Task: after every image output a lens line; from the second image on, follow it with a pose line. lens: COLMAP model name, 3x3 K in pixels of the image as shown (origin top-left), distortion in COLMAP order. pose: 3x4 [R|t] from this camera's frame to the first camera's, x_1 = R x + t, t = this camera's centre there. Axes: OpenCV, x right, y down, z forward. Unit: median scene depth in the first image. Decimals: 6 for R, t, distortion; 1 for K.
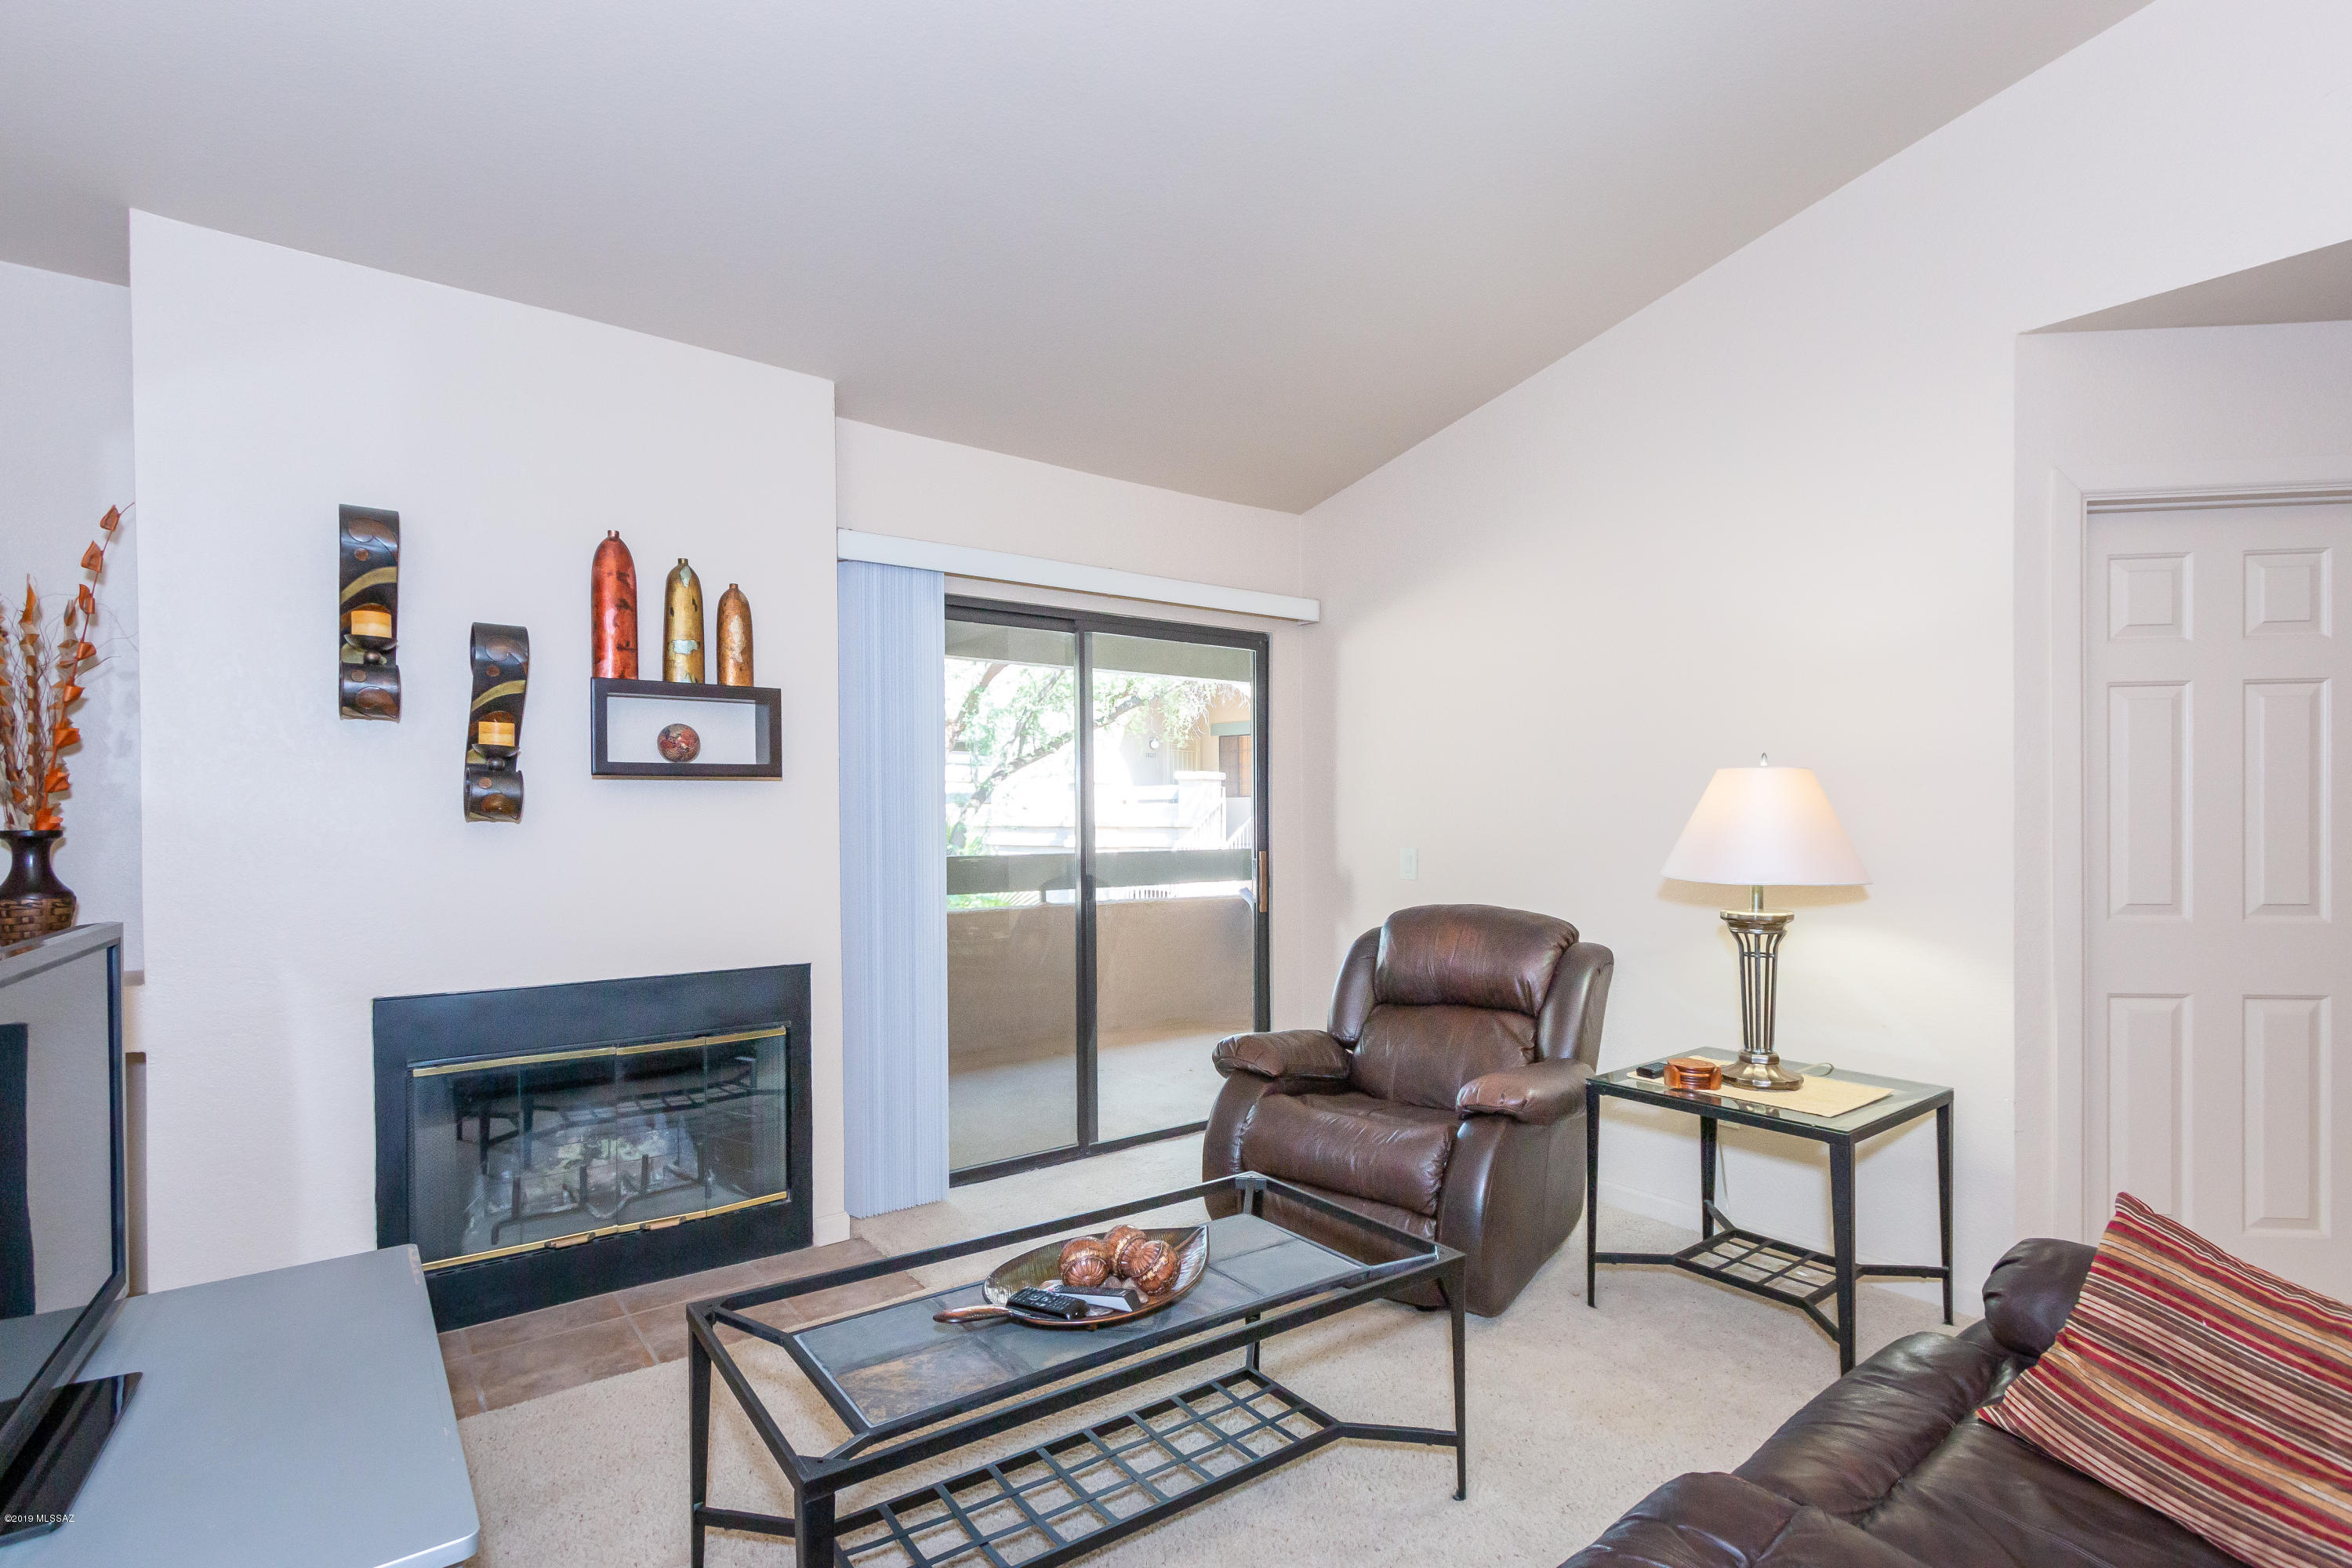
lens RADIAL K [[1069.9, 0, 1137.5], [0, 1069.9, 822.7], [0, 0, 1]] dist [-0.000428, -0.000064]
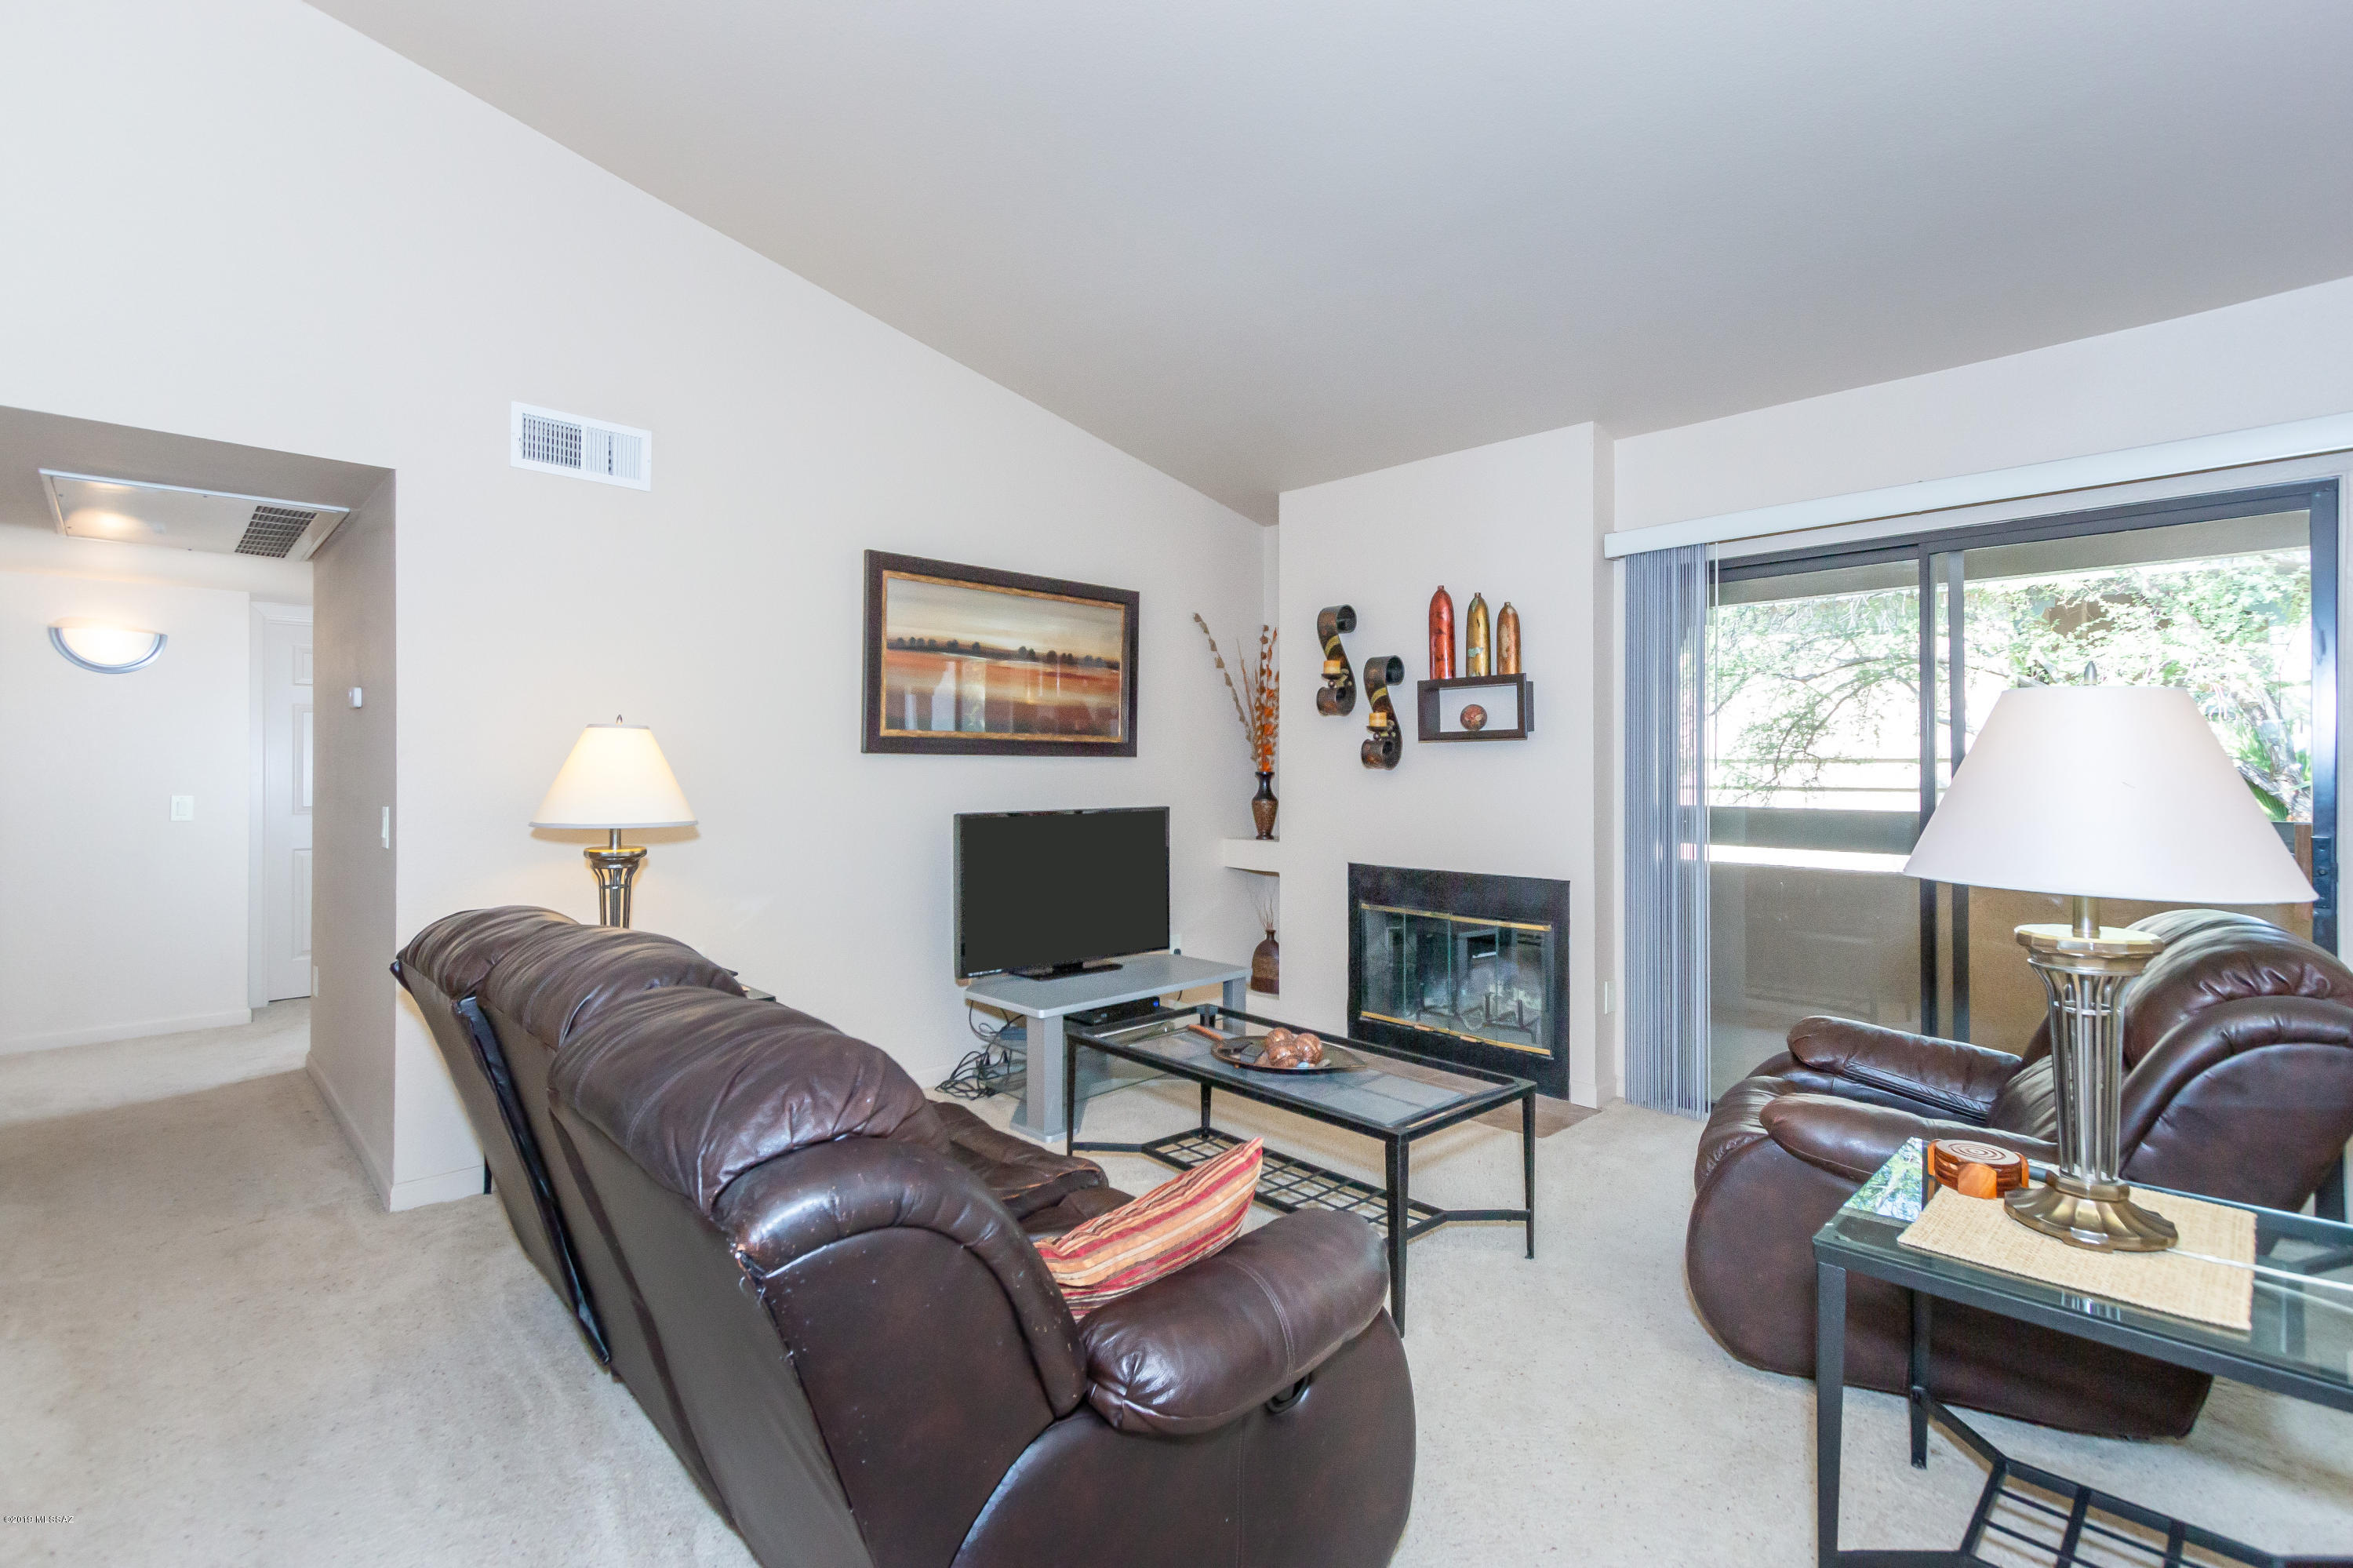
lens RADIAL K [[1049.6, 0, 1176.8], [0, 1049.6, 763.9], [0, 0, 1]] dist [0.000690, 0.000062]
pose [[0.150602, -0.000458, -0.988594, 0.950240], [-0.012892, 0.999914, -0.002427, -0.000998], [0.988510, 0.013110, 0.150583, 0.374327]]
